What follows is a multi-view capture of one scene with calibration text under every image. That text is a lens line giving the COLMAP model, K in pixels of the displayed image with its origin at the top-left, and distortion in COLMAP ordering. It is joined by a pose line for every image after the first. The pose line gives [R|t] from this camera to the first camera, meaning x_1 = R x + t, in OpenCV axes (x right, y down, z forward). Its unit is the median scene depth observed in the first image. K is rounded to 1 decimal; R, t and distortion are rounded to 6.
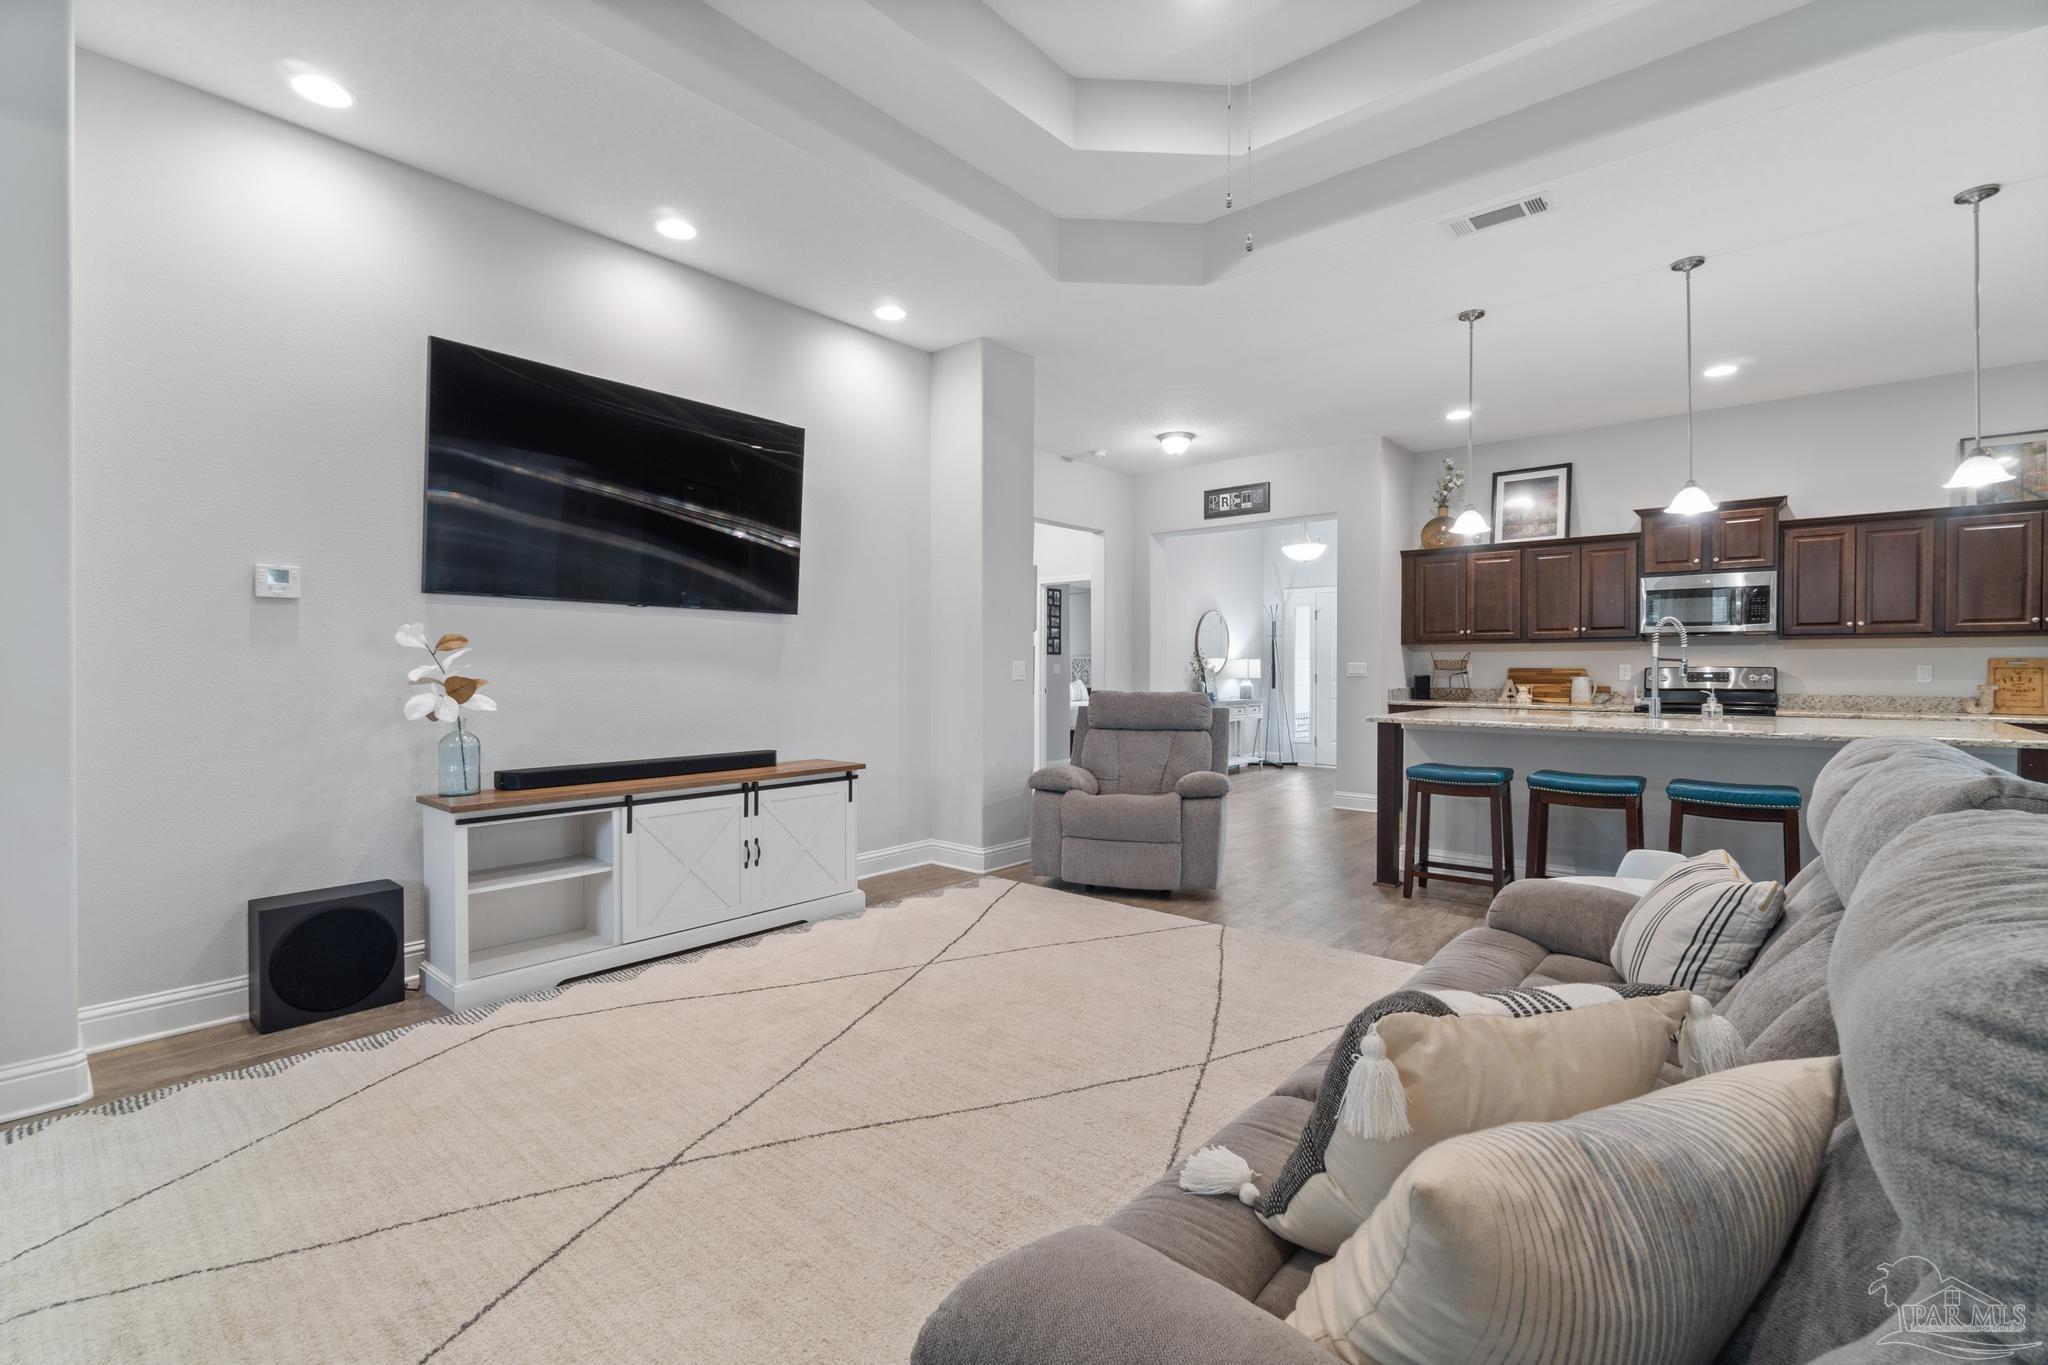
lens RADIAL K [[891.8, 0, 1024.0], [0, 891.8, 682.5], [0, 0, 1]] dist [0.010963, -0.000085]
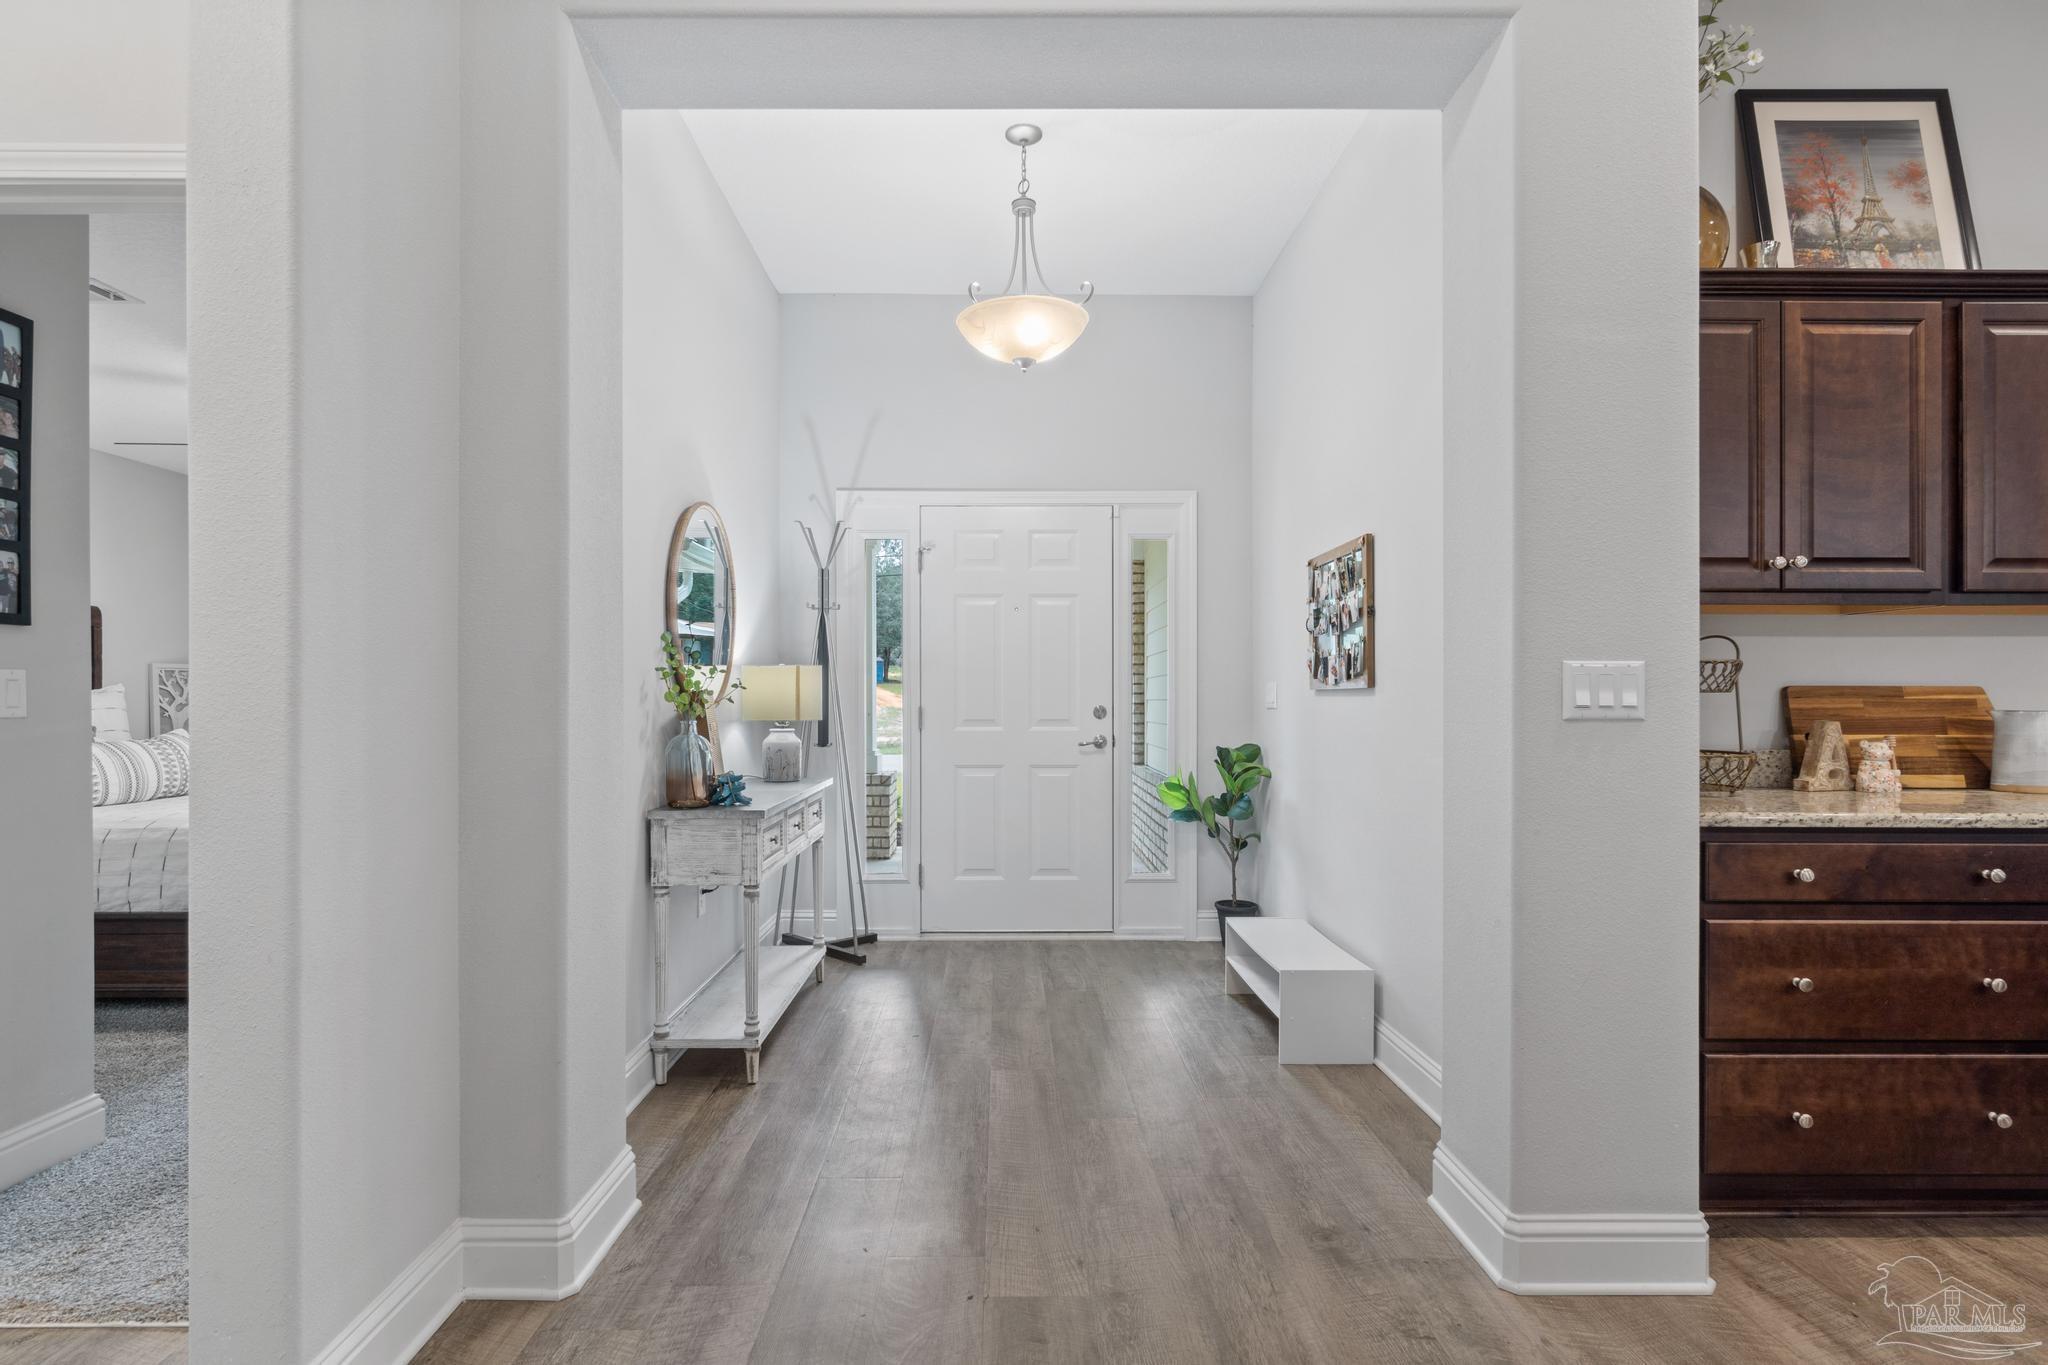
lens RADIAL K [[1127.6, 0, 1024.0], [0, 1127.6, 682.5], [0, 0, 1]] dist [0.000216, 0.000004]
pose [[0.750218, -0.006031, 0.661163, 0.055867], [0.015393, 0.999847, -0.008346, -0.018708], [-0.661011, 0.016439, 0.750196, 0.894910]]
